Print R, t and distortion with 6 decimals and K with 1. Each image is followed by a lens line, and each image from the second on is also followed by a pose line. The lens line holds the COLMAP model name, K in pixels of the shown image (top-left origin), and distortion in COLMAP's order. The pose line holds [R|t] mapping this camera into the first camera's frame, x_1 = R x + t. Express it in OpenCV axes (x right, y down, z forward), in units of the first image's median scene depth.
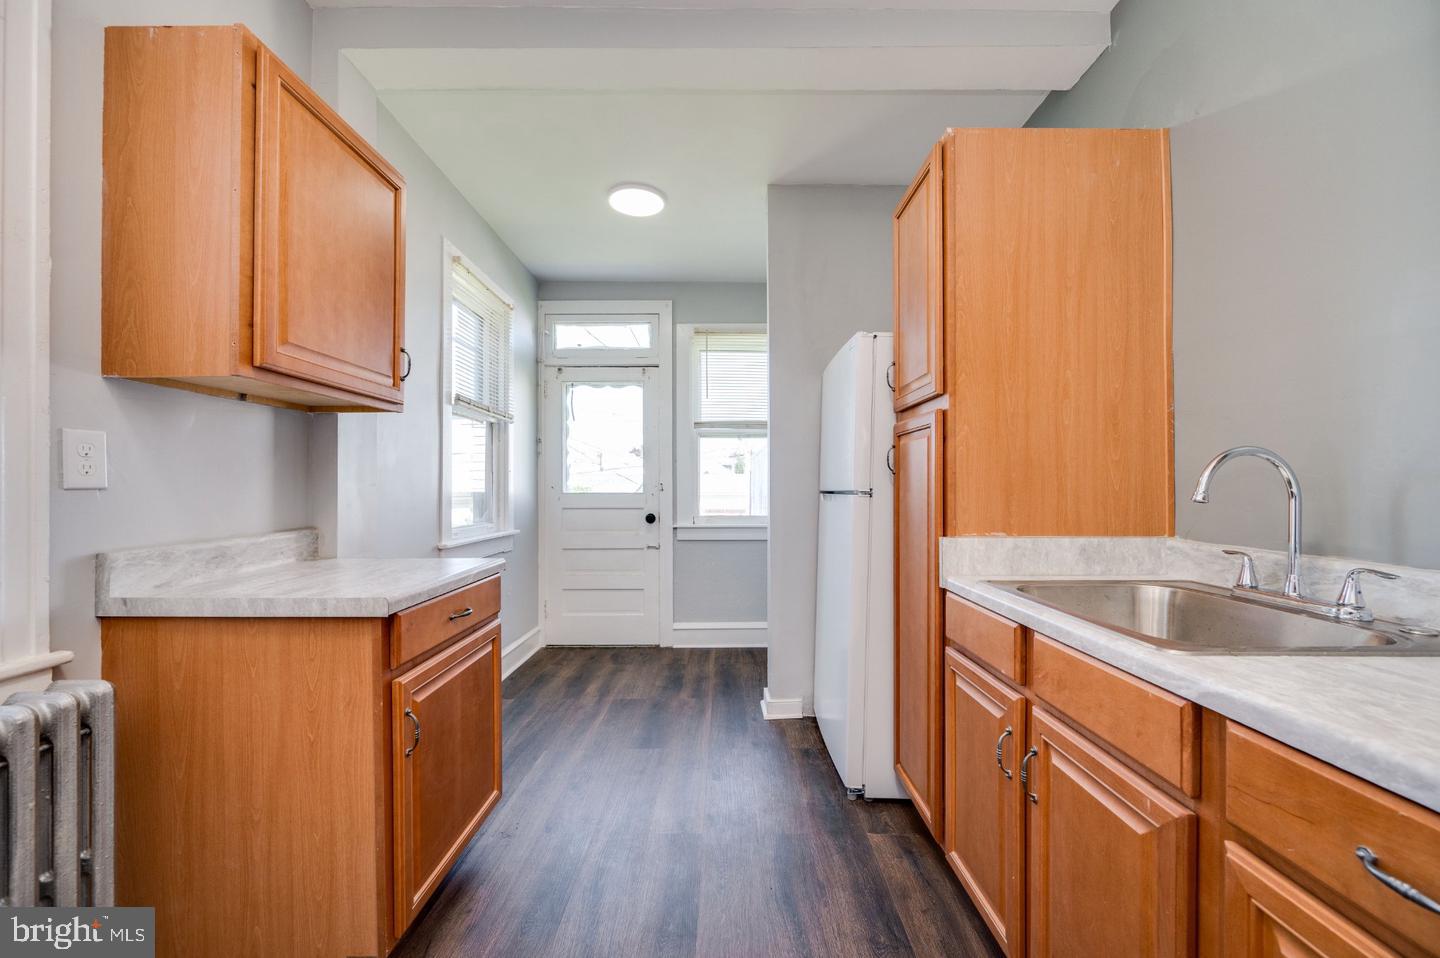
lens RADIAL K [[559.2, 0, 723.1], [0, 559.2, 482.7], [0, 0, 1]] dist [-0.000290, -0.000127]
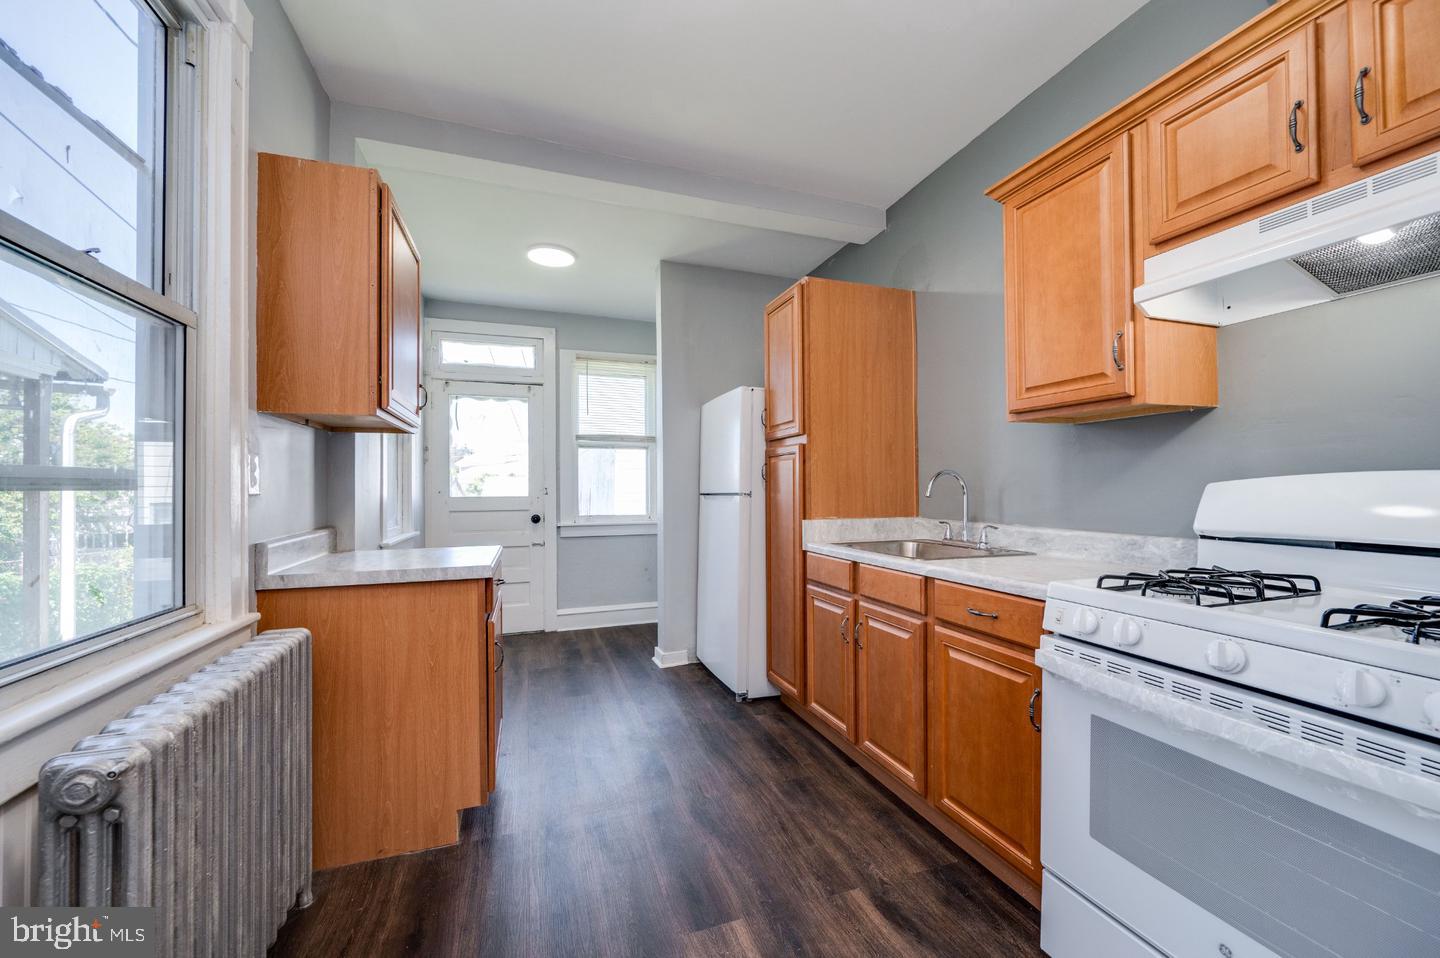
lens RADIAL K [[559.2, 0, 717.7], [0, 559.2, 480.1], [0, 0, 1]] dist [-0.000290, -0.000127]
pose [[0.945214, -0.000020, 0.326451, -0.394709], [0.003217, 0.999952, -0.009255, -0.007654], [-0.326435, 0.009798, 0.945169, -0.495369]]
